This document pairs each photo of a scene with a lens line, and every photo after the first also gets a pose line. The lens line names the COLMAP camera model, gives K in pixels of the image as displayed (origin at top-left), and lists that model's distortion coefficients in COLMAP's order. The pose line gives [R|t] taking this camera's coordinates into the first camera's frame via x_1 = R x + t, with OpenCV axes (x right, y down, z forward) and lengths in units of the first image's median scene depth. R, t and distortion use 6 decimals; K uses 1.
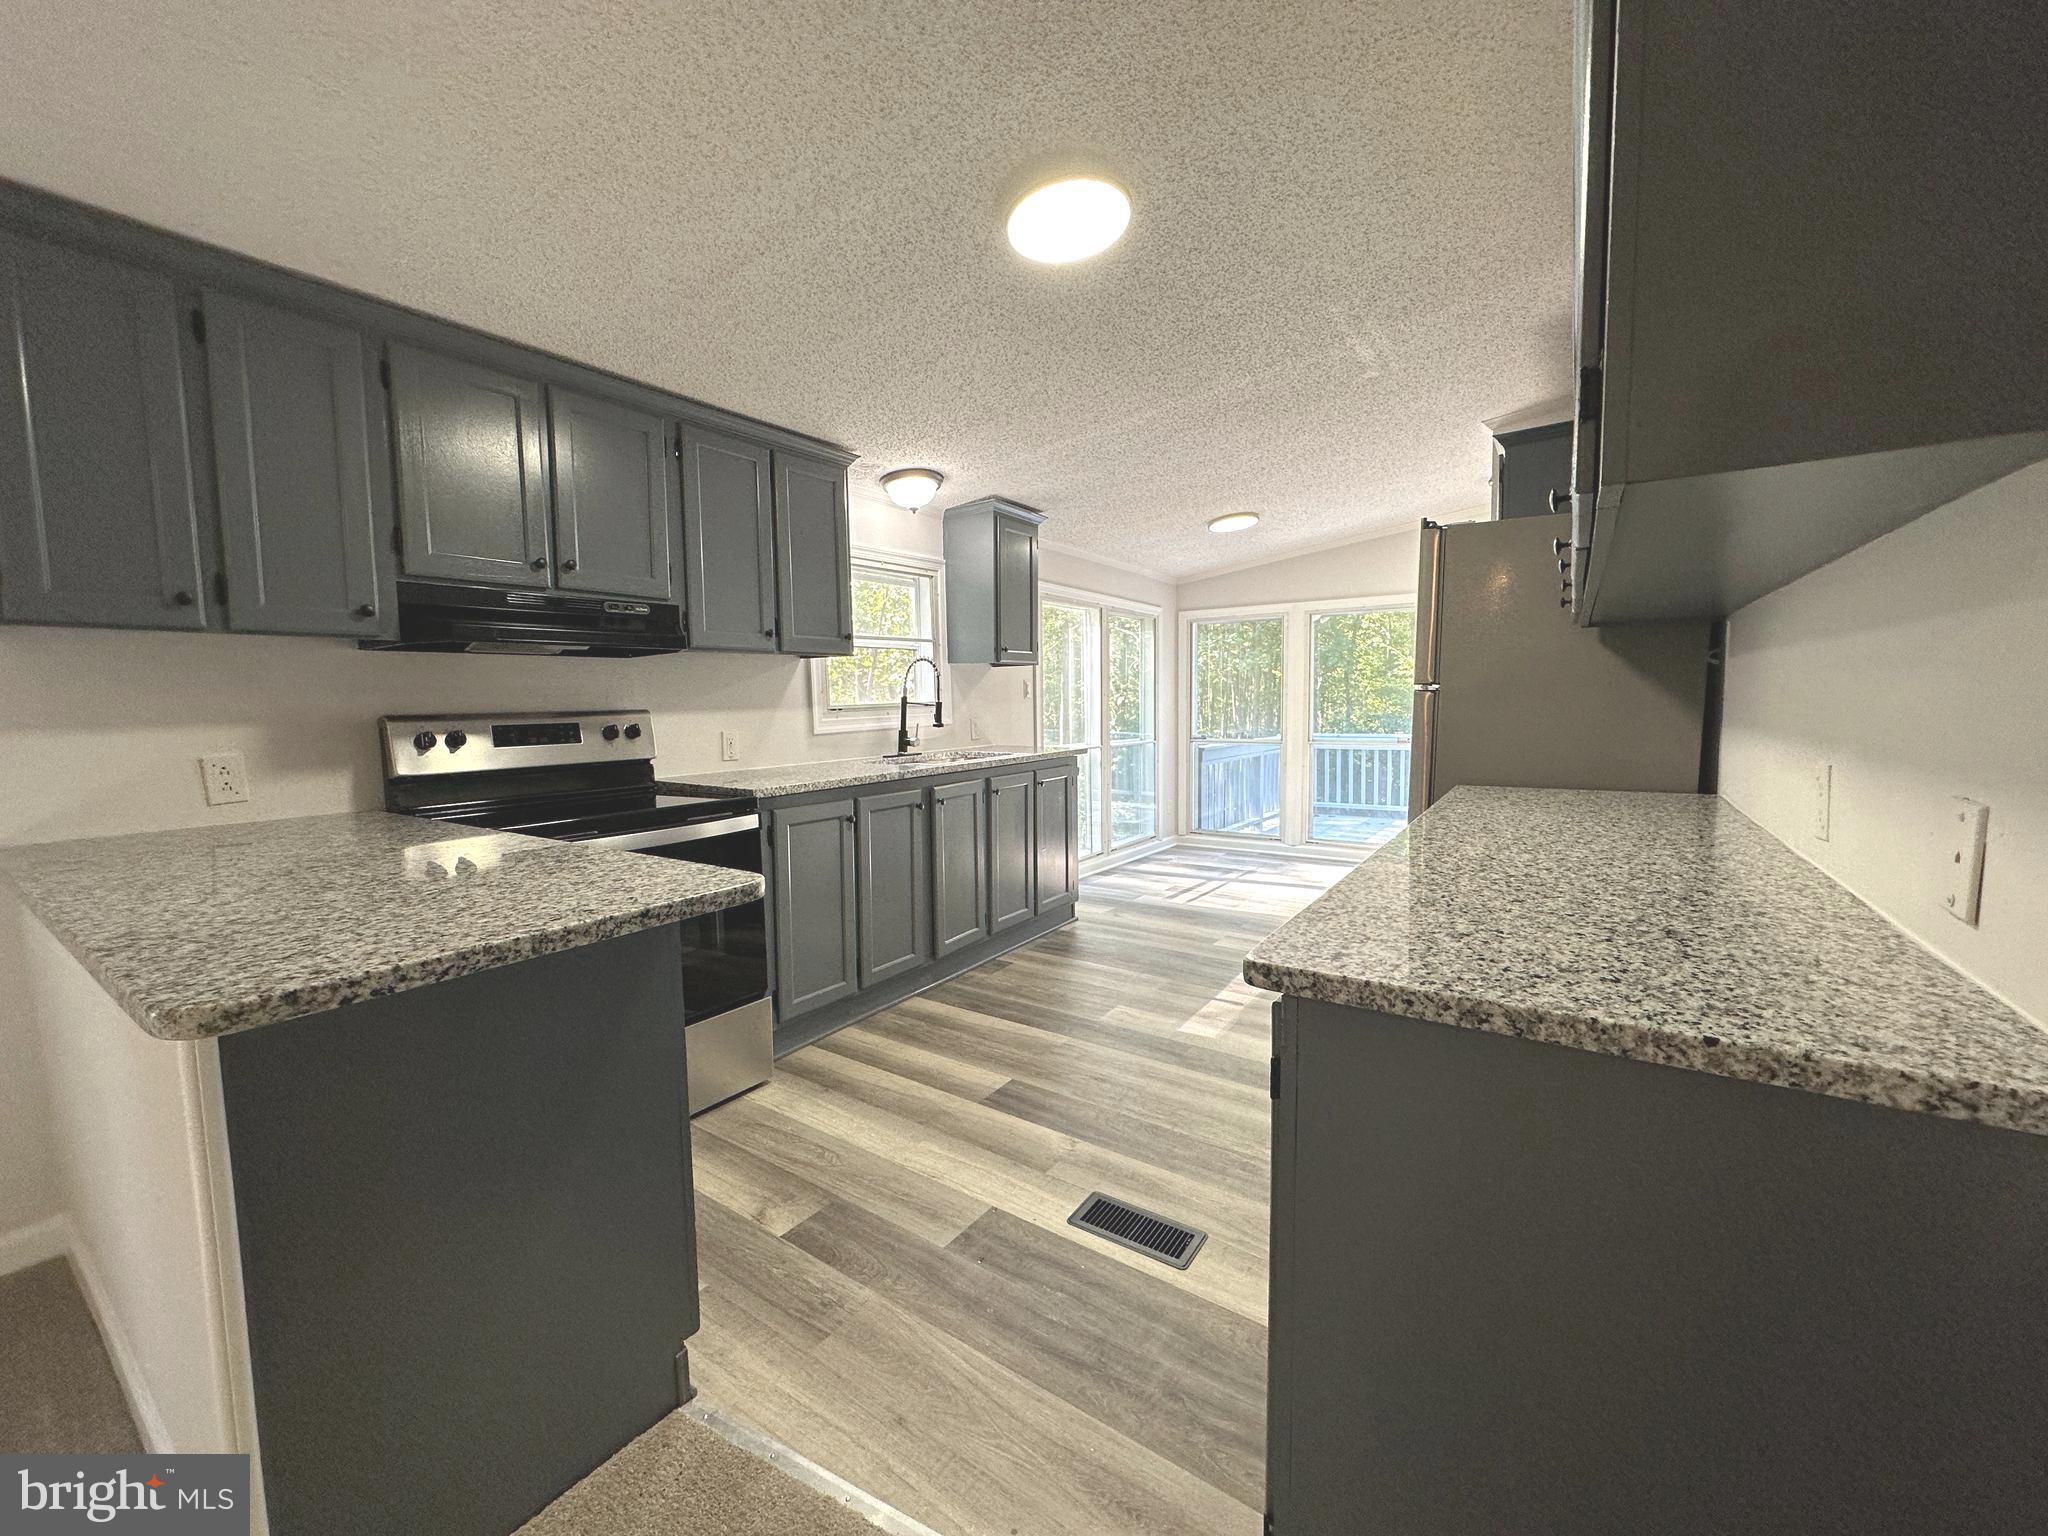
lens RADIAL K [[813.6, 0, 1024.0], [0, 813.6, 768.0], [0, 0, 1]] dist [-0.001526, 0.000621]
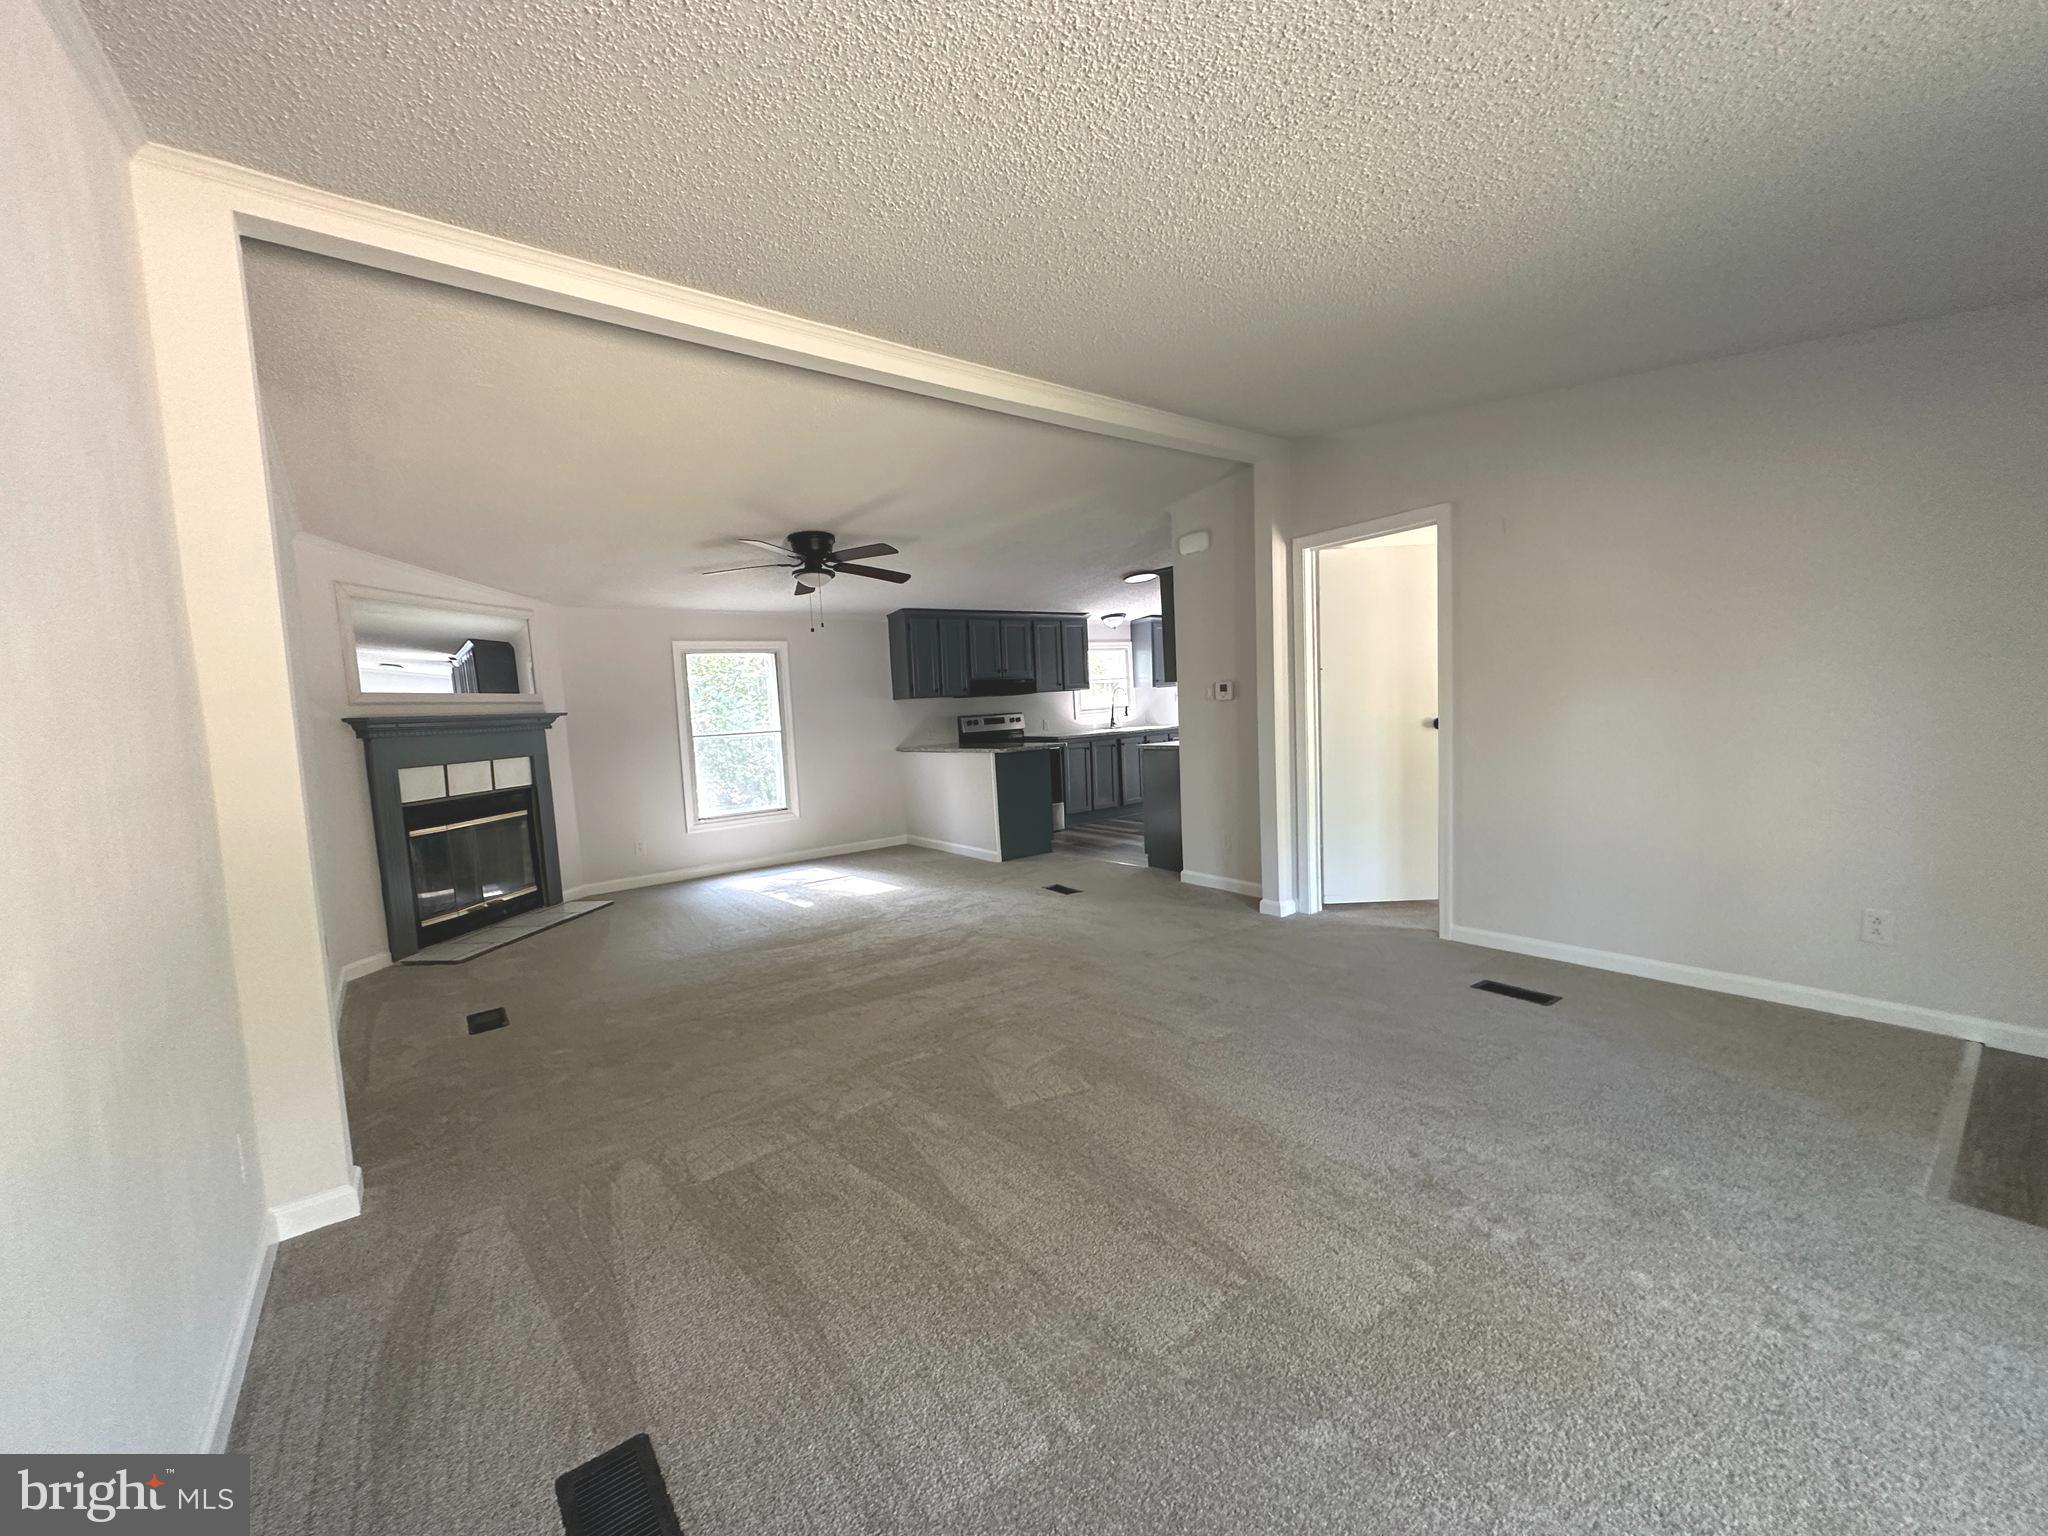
lens RADIAL K [[813.6, 0, 1024.0], [0, 813.6, 768.0], [0, 0, 1]] dist [-0.001526, 0.000621]
pose [[0.949958, -0.018137, -0.311851, 0.464220], [0.016759, 0.999834, -0.007099, 0.150114], [0.311928, 0.001517, 0.950105, -1.799198]]
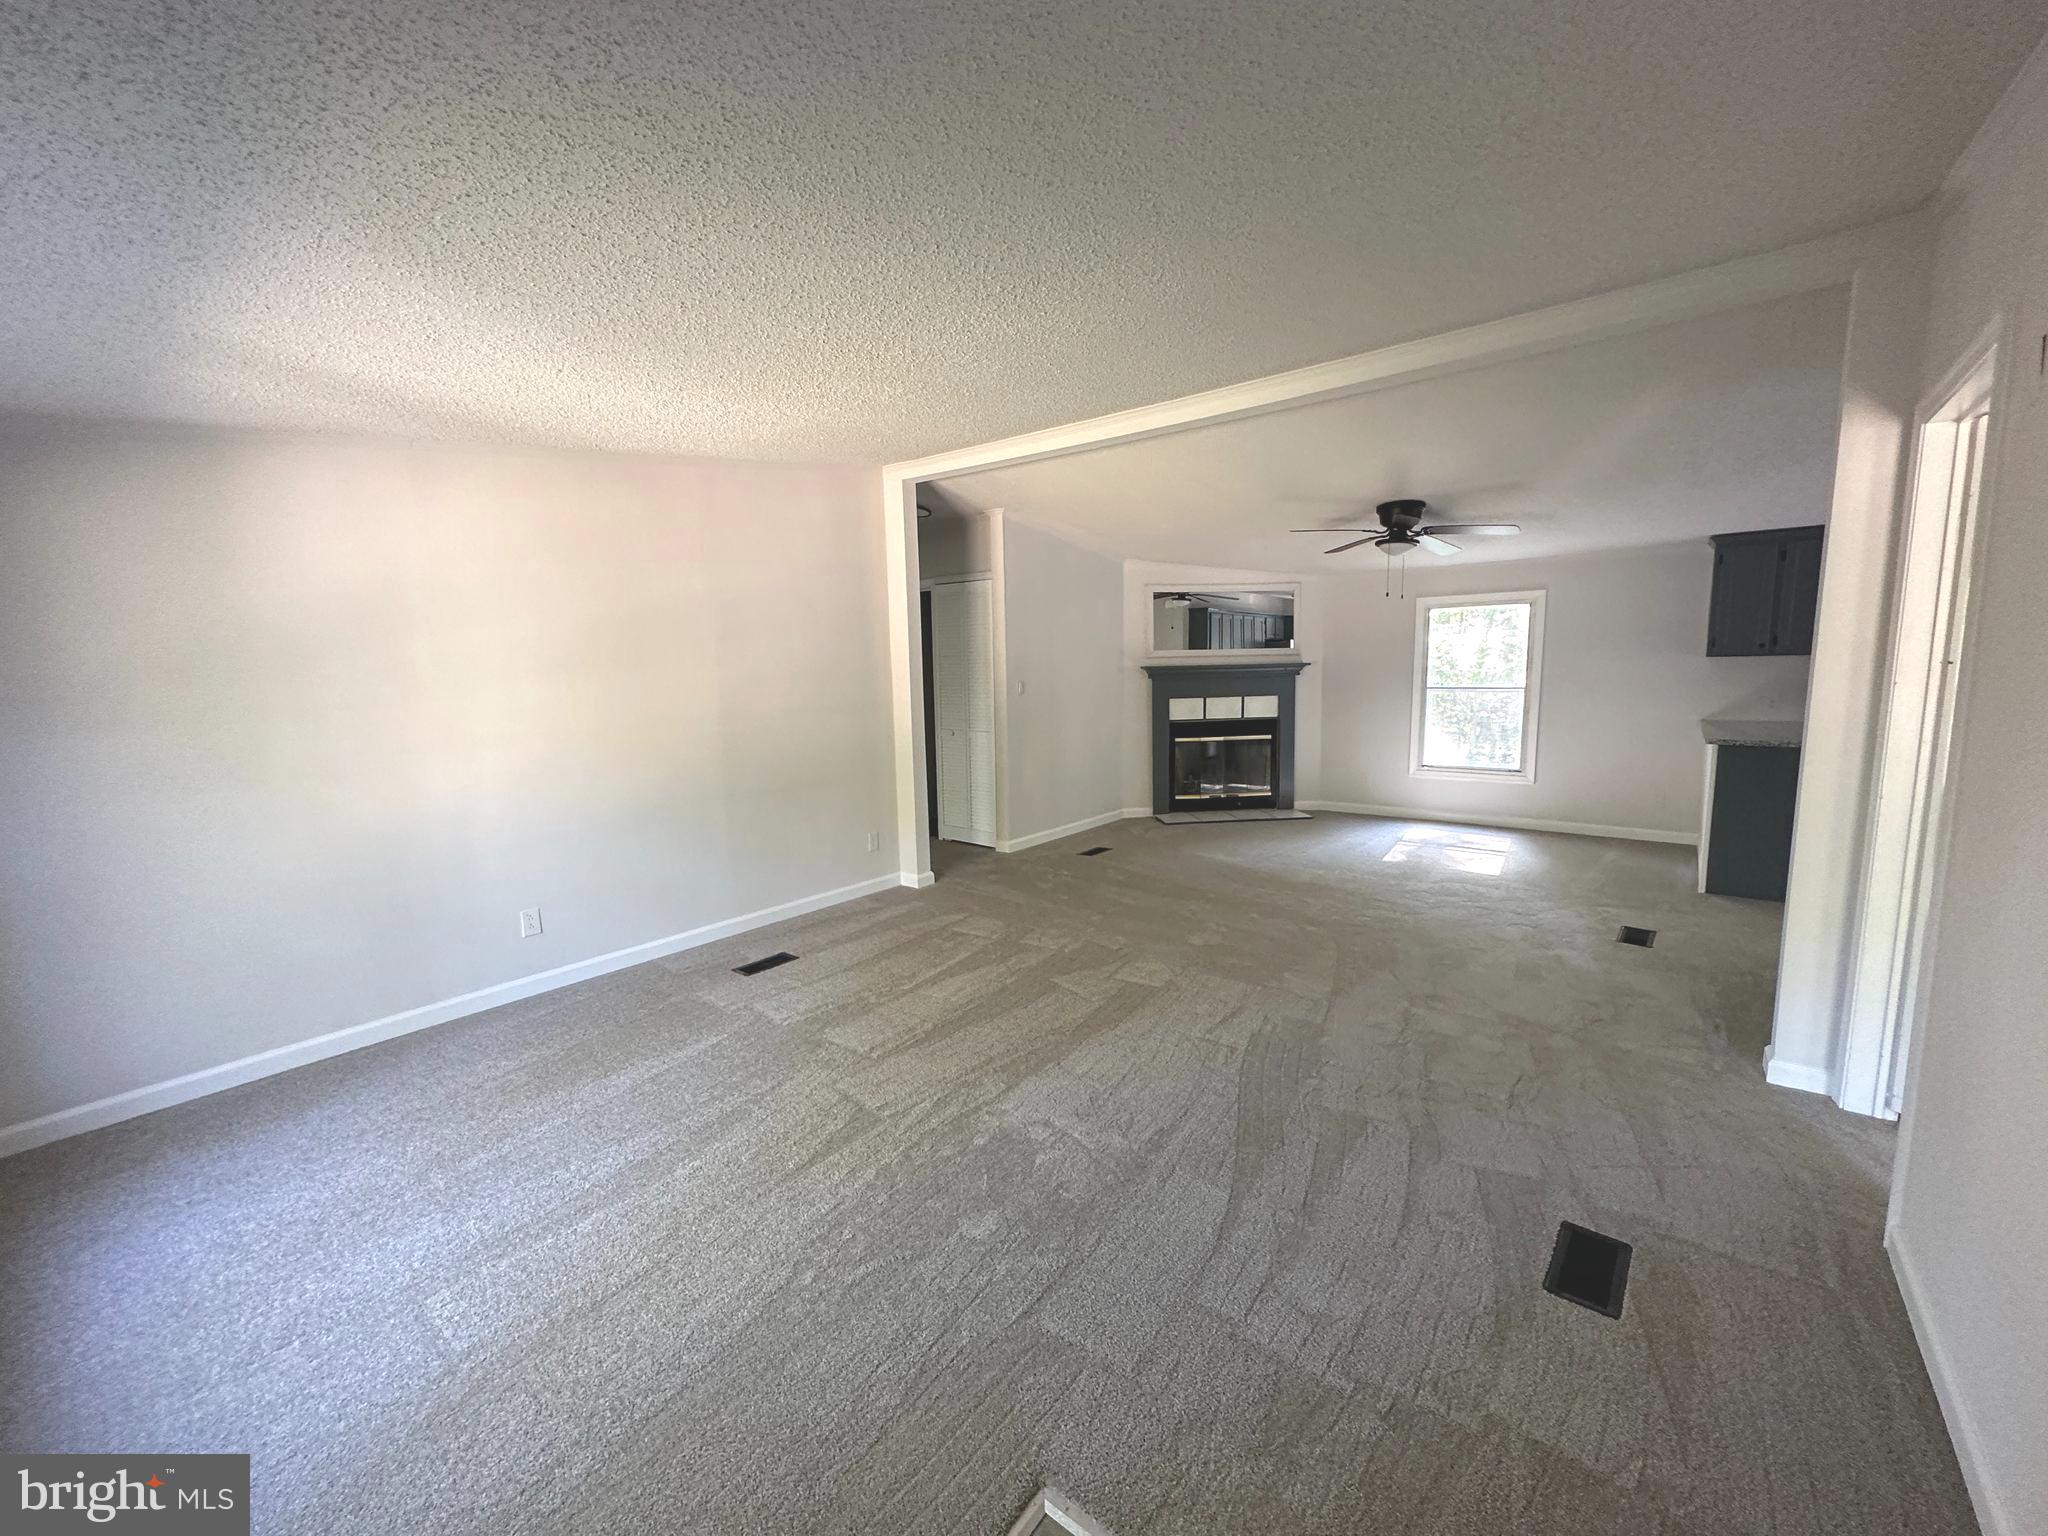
lens RADIAL K [[813.6, 0, 1024.0], [0, 813.6, 768.0], [0, 0, 1]] dist [-0.001526, 0.000621]
pose [[-0.071114, 0.135393, -0.988237, 1.386550], [-0.068281, 0.987760, 0.140241, 0.008574], [0.995128, 0.077451, -0.060999, -0.953230]]
